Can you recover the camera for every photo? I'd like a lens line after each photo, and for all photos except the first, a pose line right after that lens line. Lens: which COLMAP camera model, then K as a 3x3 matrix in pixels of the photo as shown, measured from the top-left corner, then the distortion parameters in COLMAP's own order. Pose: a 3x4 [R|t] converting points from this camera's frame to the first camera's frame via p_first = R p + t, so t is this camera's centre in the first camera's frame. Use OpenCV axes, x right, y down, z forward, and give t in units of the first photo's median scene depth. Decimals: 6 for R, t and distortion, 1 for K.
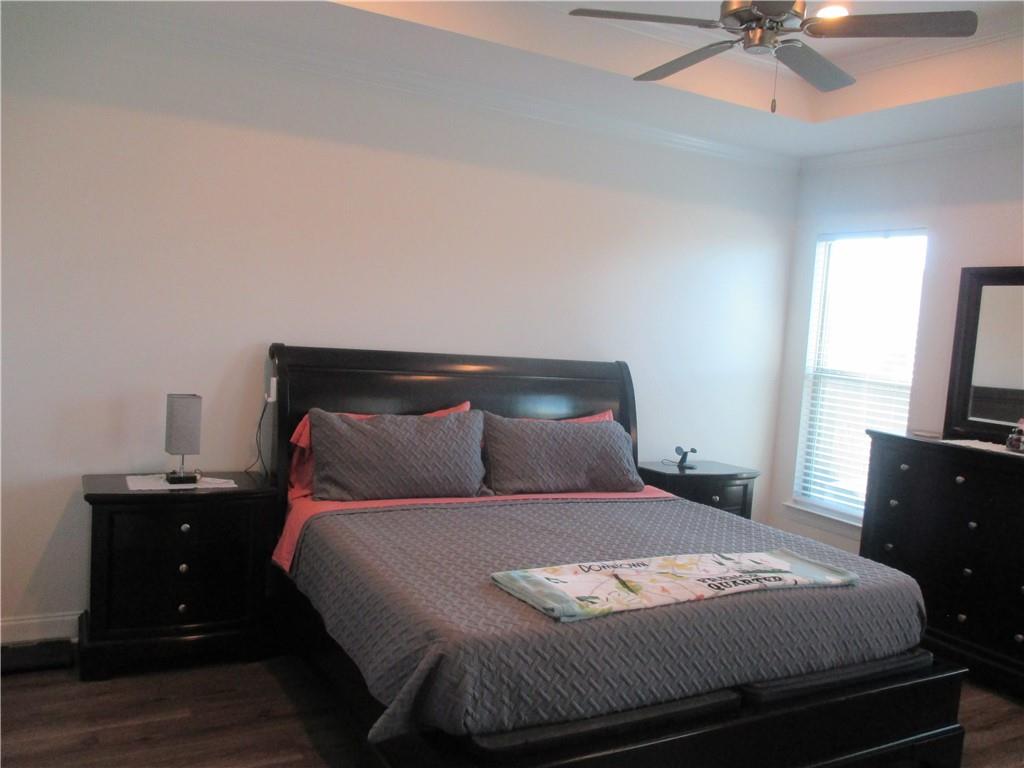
lens RADIAL K [[858.7, 0, 512.0], [0, 858.7, 384.0], [0, 0, 1]] dist [-0.011941, -0.007835]
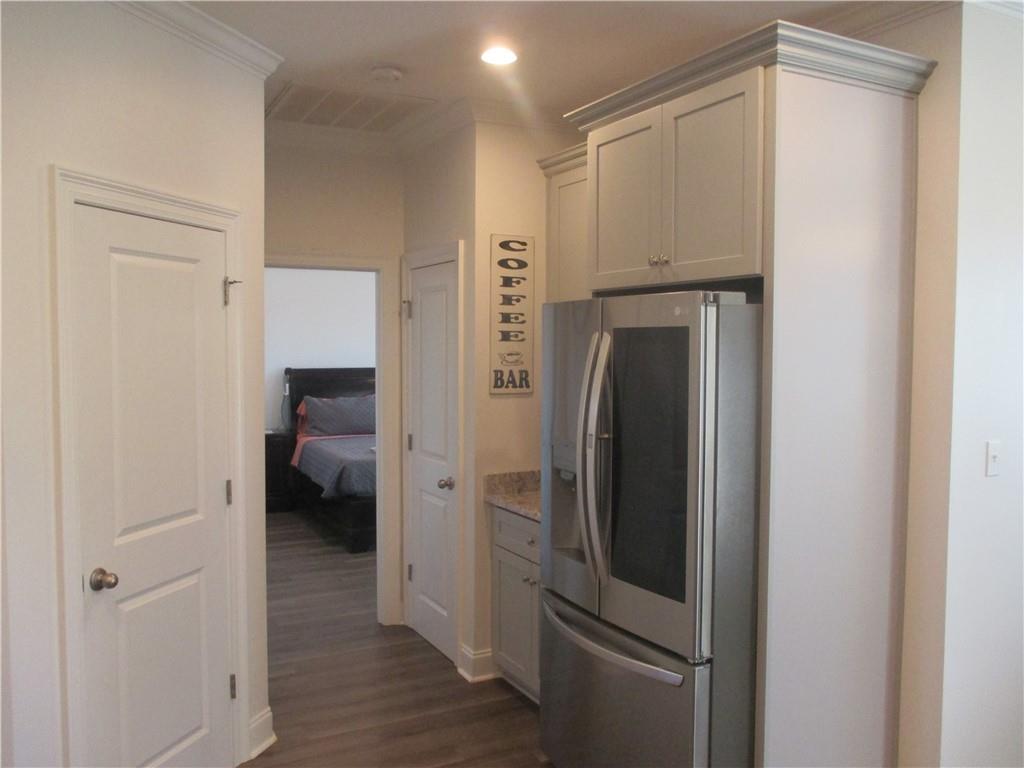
lens RADIAL K [[858.7, 0, 512.0], [0, 858.7, 384.0], [0, 0, 1]] dist [-0.011941, -0.007835]
pose [[0.997209, -0.065750, -0.035361, 0.365738], [0.064616, 0.997386, -0.032328, 0.100967], [0.037394, 0.029953, 0.998852, -1.144915]]
